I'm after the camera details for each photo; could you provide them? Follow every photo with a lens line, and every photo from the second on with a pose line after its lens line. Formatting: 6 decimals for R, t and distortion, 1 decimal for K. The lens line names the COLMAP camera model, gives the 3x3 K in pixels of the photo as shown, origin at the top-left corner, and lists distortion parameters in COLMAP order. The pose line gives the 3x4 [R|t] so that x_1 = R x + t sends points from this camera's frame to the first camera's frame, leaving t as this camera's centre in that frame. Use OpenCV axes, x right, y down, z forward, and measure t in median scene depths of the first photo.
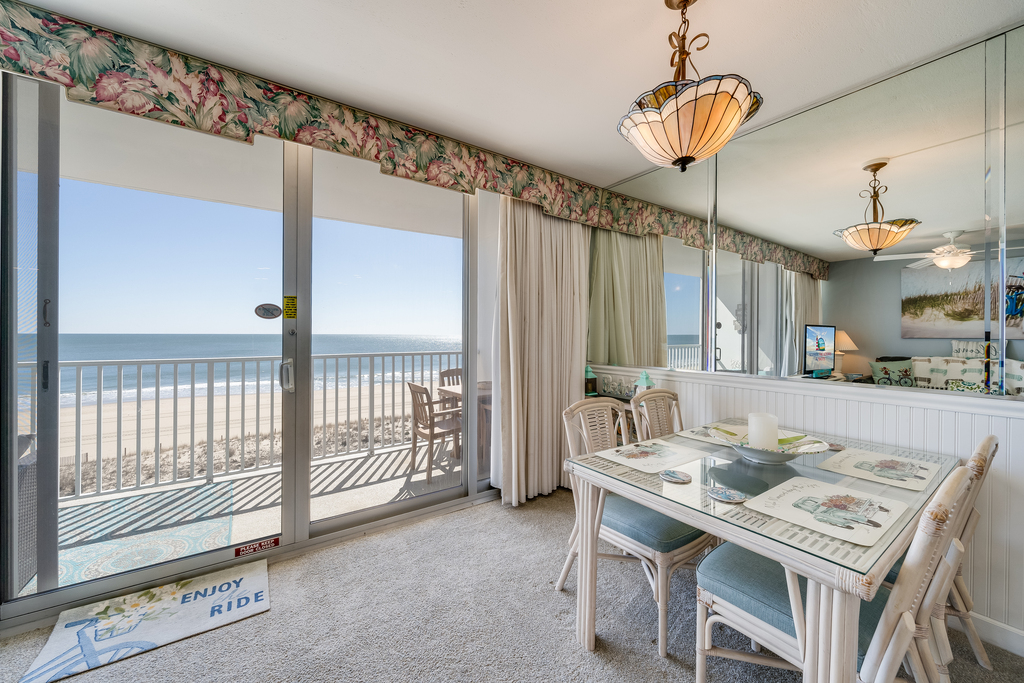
lens RADIAL K [[383.6, 0, 502.8], [0, 383.6, 336.4], [0, 0, 1]] dist [-0.004535, 0.000800]
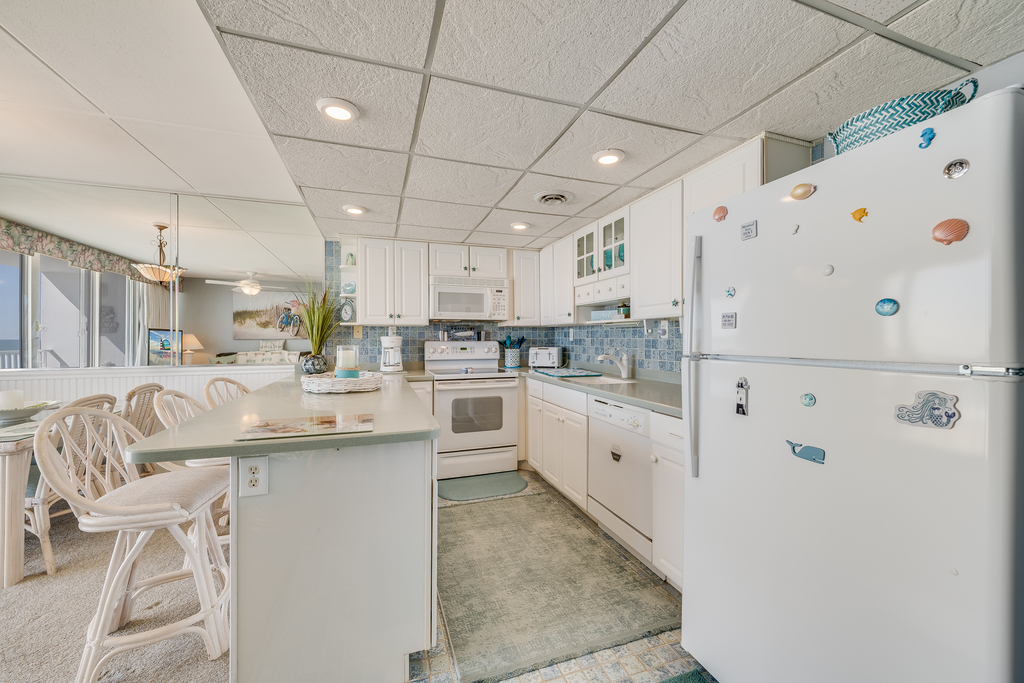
lens RADIAL K [[383.6, 0, 507.1], [0, 383.6, 338.6], [0, 0, 1]] dist [-0.004535, 0.000800]
pose [[0.256612, -0.008568, 0.966476, -0.157168], [0.009366, 0.999936, 0.006378, 0.004959], [-0.966469, 0.007415, 0.256676, -0.764136]]
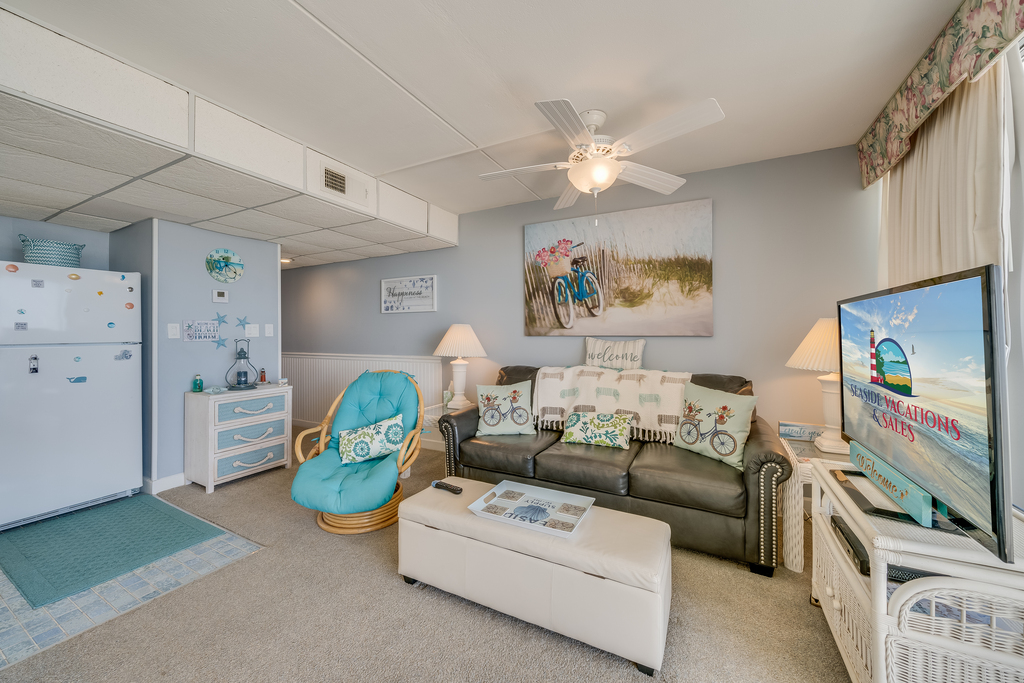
lens RADIAL K [[376.4, 0, 493.3], [0, 376.4, 330.1], [0, 0, 1]] dist [-0.003470, 0.000754]
pose [[-0.886098, -0.005047, -0.463470, -0.211343], [-0.002629, 0.999979, -0.005862, -0.000683], [0.463490, -0.003976, -0.886093, 0.454774]]
